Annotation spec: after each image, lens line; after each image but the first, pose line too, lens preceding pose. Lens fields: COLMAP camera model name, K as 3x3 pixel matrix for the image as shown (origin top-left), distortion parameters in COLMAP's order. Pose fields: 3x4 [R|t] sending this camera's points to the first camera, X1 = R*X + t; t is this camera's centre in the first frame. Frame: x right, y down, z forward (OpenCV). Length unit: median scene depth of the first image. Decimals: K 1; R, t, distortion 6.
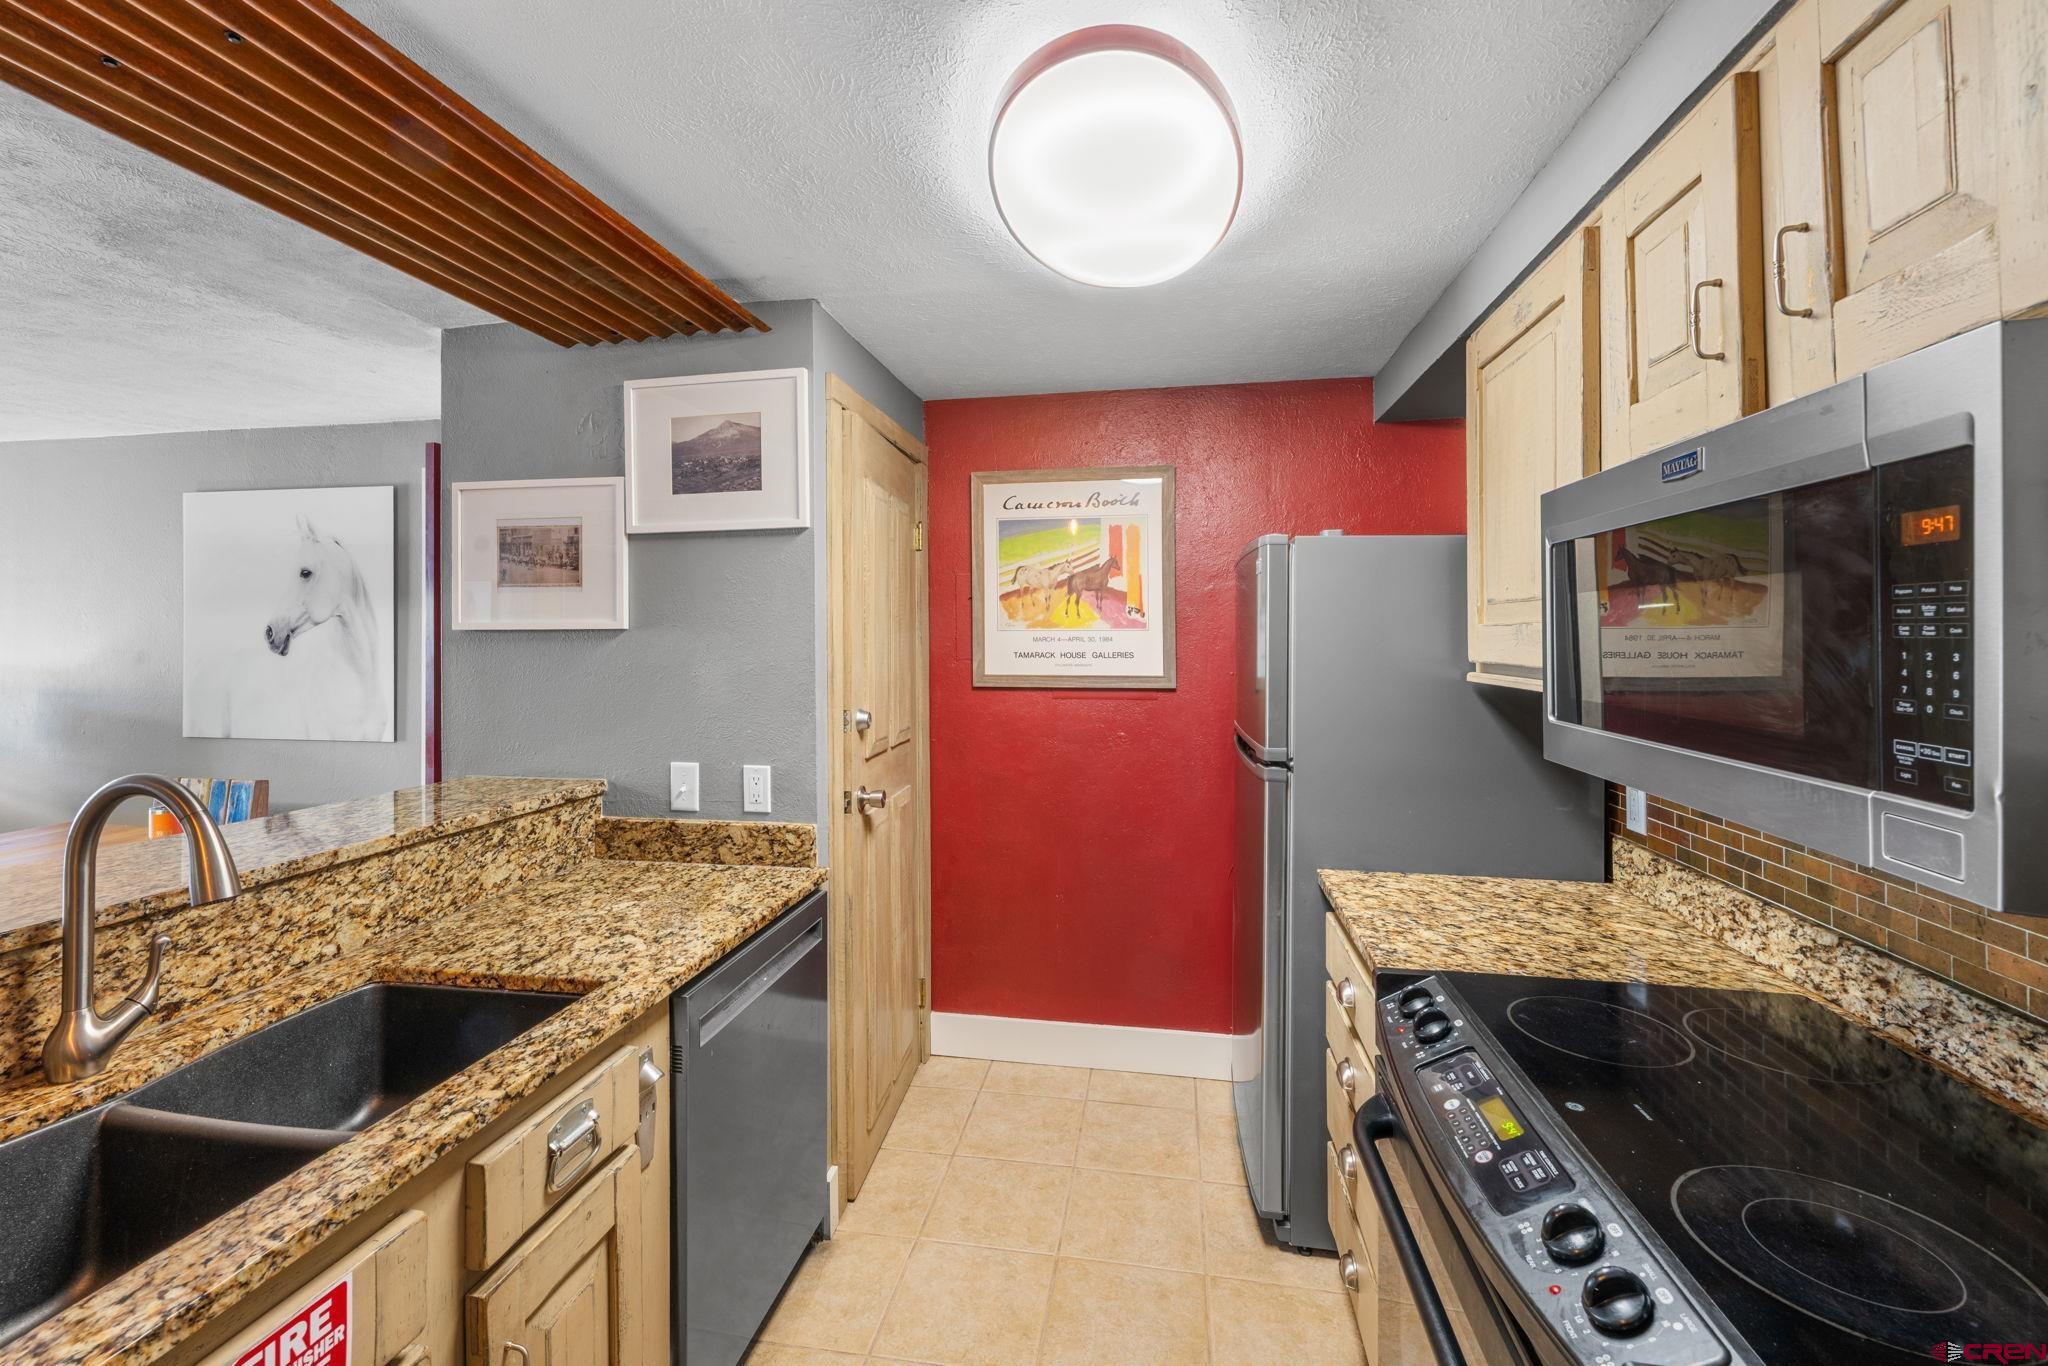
lens RADIAL K [[837.2, 0, 1028.8], [0, 837.2, 639.2], [0, 0, 1]] dist [-0.002895, -0.001388]
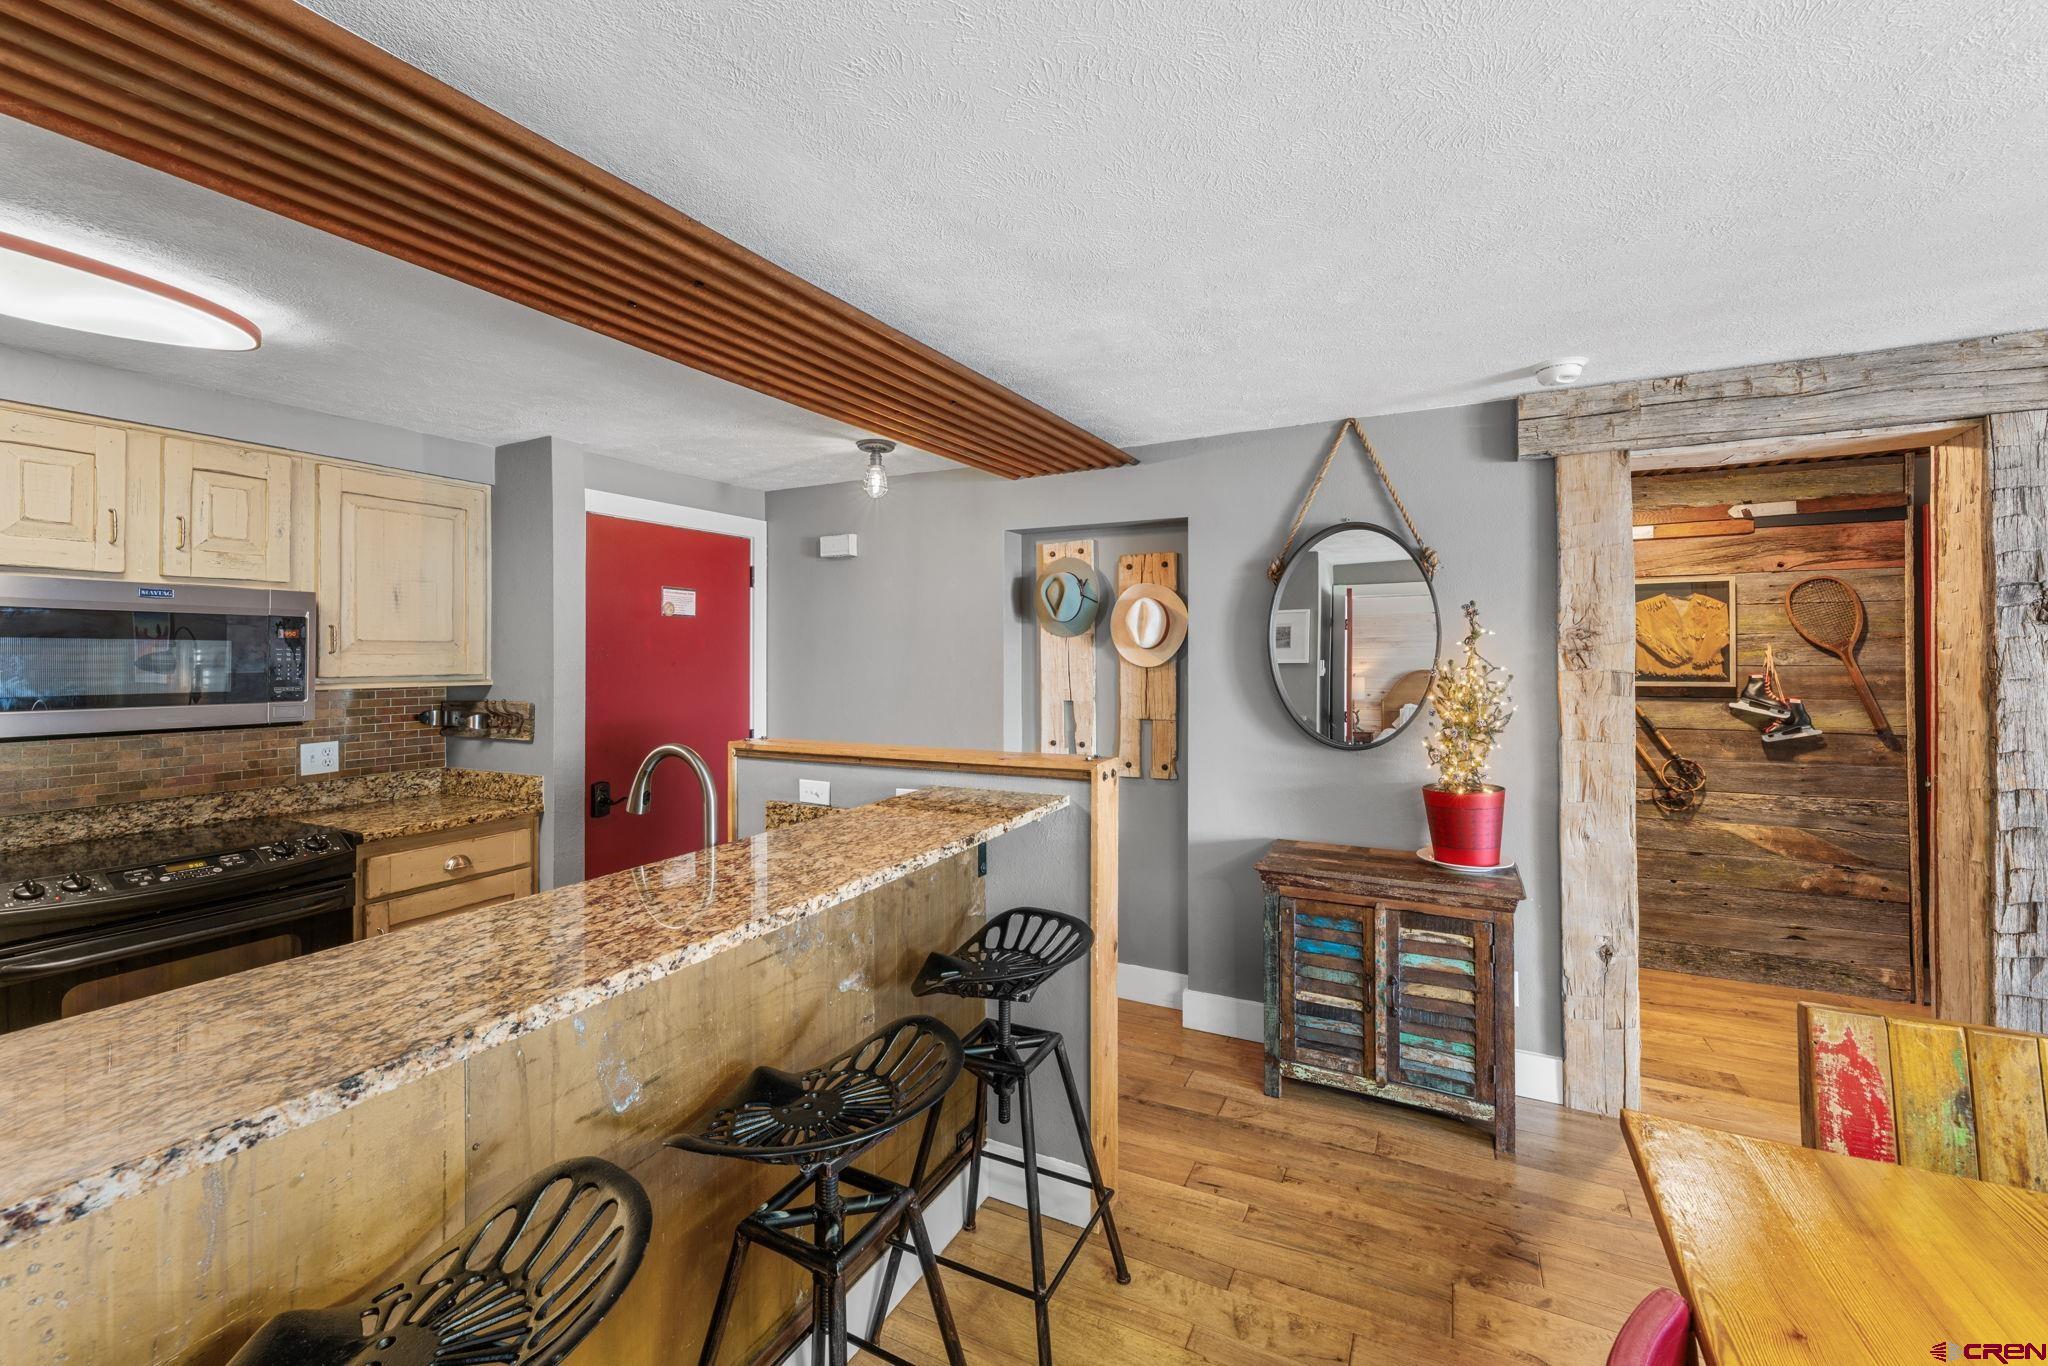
lens RADIAL K [[837.2, 0, 1013.7], [0, 837.2, 653.9], [0, 0, 1]] dist [-0.002895, -0.001388]
pose [[-0.953136, -0.000543, 0.302541, -1.080284], [-0.002190, 0.999985, -0.005106, -0.007859], [-0.302533, -0.005529, -0.953123, 1.144794]]
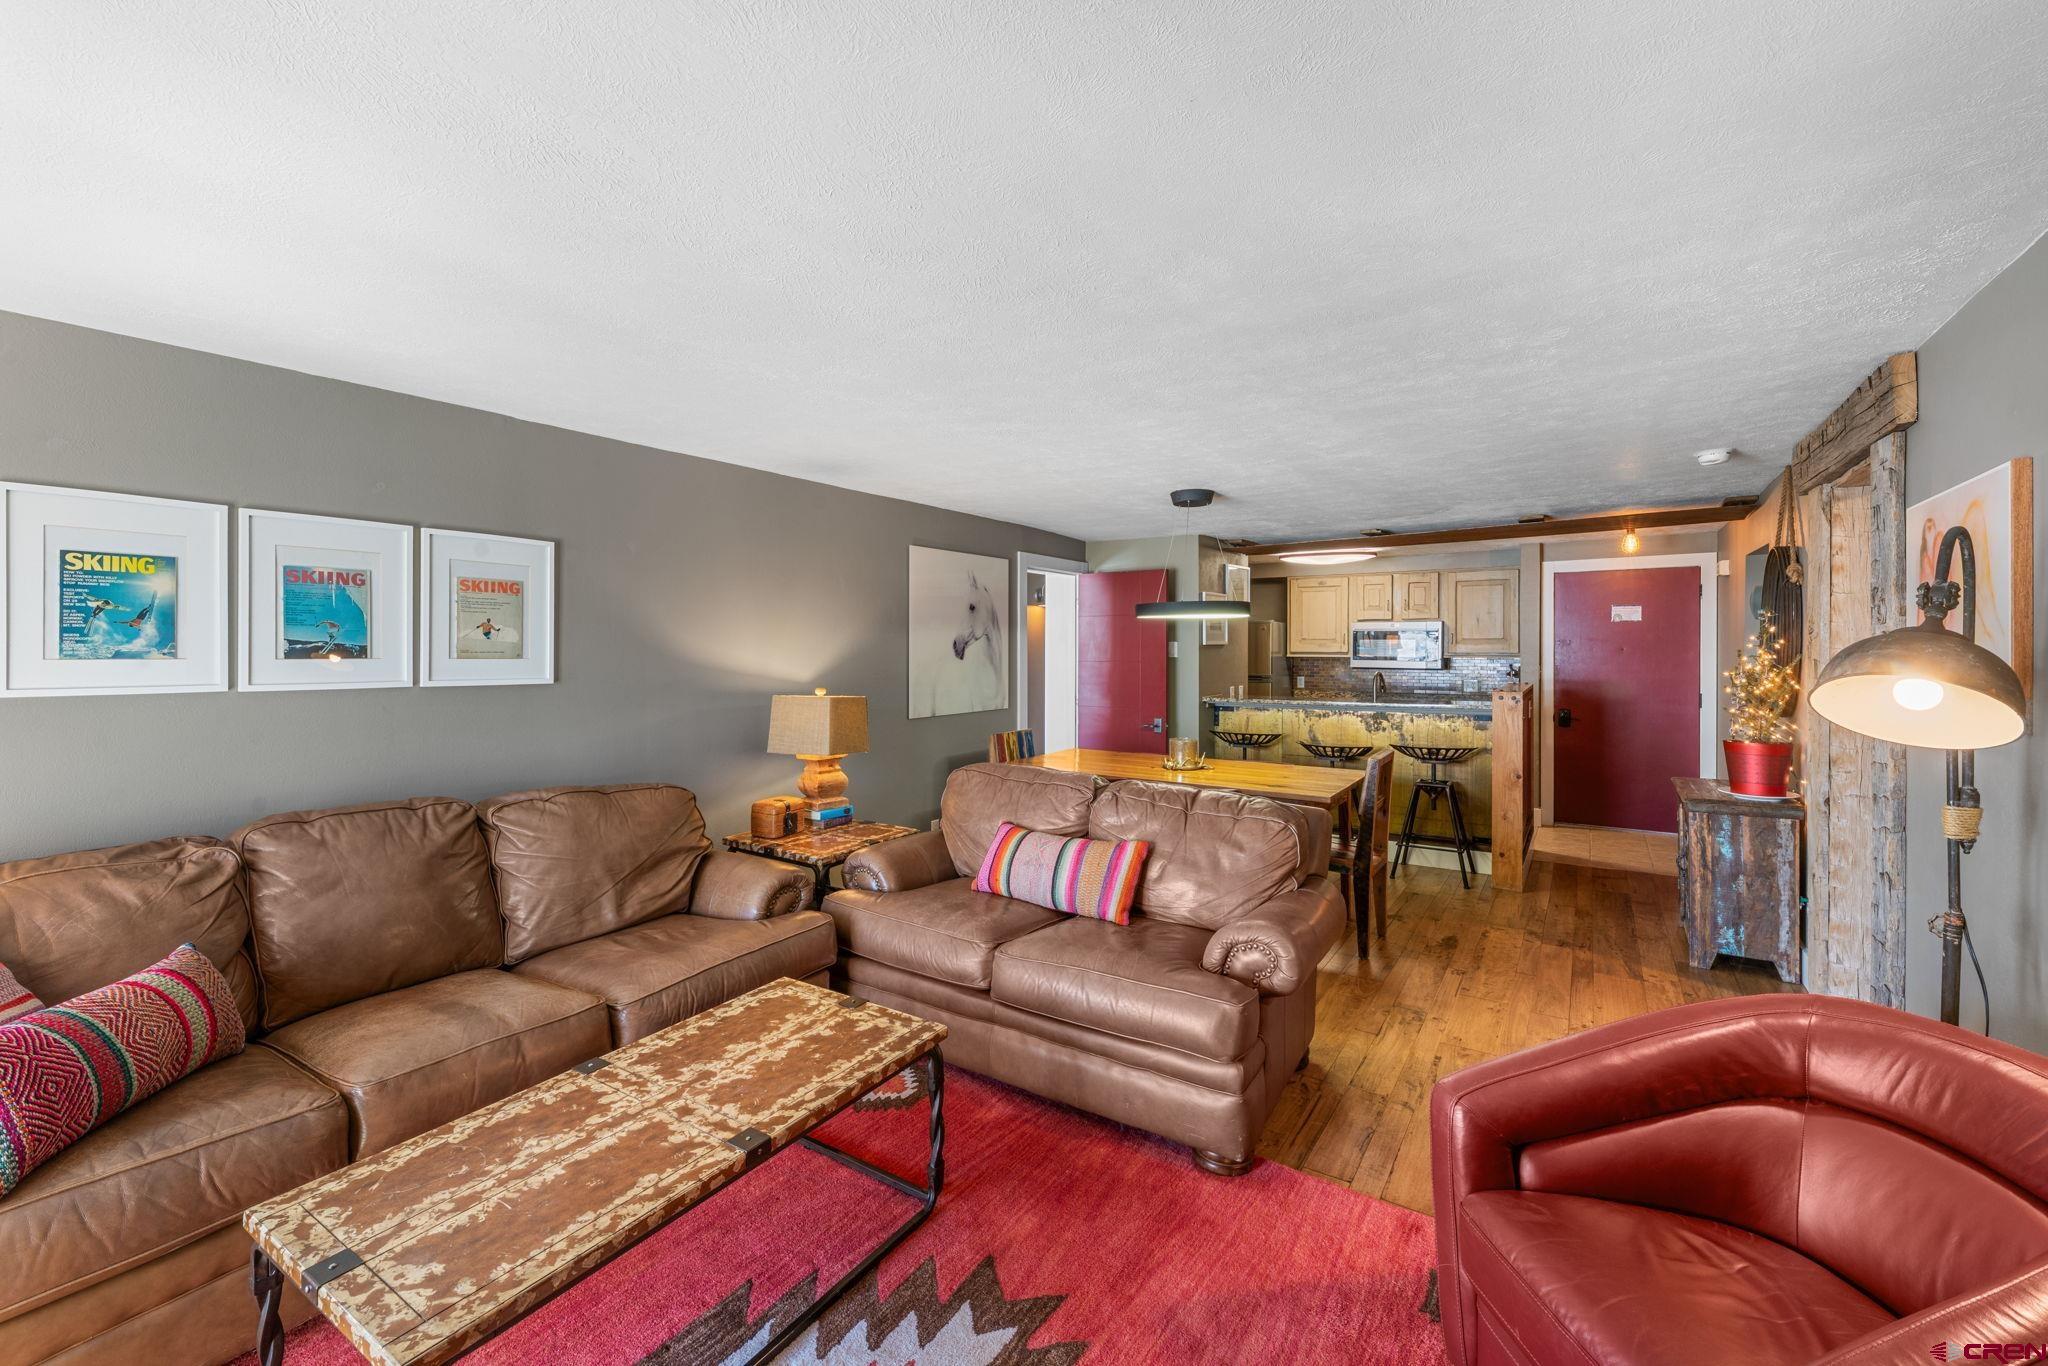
lens RADIAL K [[837.2, 0, 1014.3], [0, 837.2, 667.2], [0, 0, 1]] dist [-0.002895, -0.001388]
pose [[0.421273, -0.027893, 0.906505, -3.559065], [0.000205, 0.999530, 0.030660, -0.022255], [-0.906934, -0.012730, 0.421080, 0.403382]]
